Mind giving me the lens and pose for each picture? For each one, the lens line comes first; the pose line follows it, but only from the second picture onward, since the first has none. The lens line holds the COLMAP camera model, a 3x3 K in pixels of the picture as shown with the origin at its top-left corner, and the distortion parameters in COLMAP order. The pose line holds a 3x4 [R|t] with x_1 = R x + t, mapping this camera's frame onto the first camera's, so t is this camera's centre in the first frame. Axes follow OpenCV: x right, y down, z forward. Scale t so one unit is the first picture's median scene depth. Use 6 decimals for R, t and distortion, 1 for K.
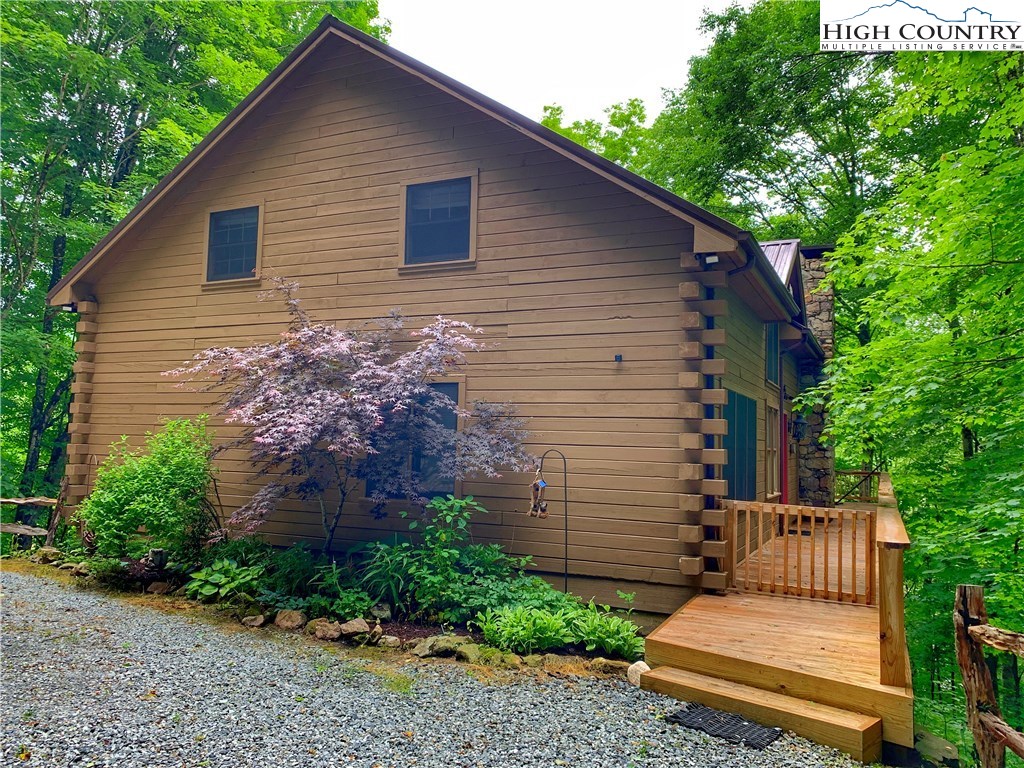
lens RADIAL K [[779.3, 0, 511.5], [0, 779.3, 384.9], [0, 0, 1]] dist [0.012433, -0.010403]
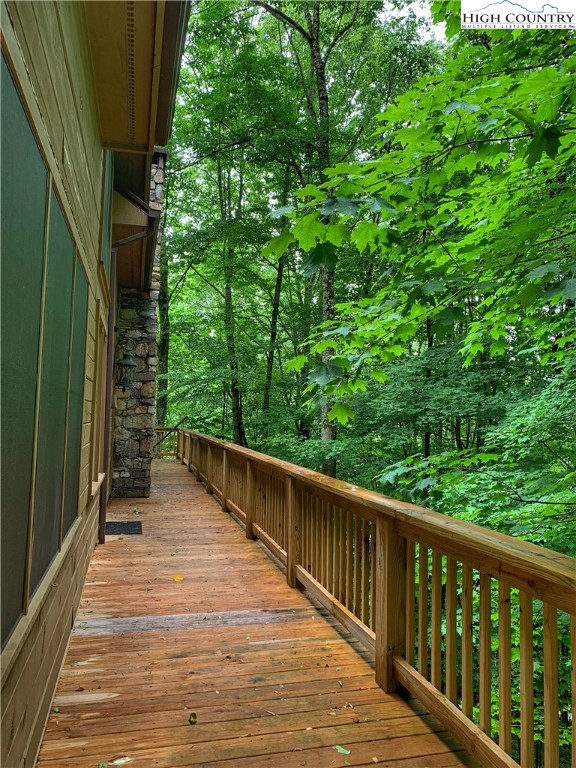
lens RADIAL K [[584.5, 0, 287.8], [0, 584.5, 381.8], [0, 0, 1]] dist [0.012433, -0.010403]
pose [[0.766692, 0.026495, 0.641468, 0.132027], [-0.049627, 0.998604, 0.018069, 0.043017], [-0.640094, -0.045688, 0.766937, 0.461128]]
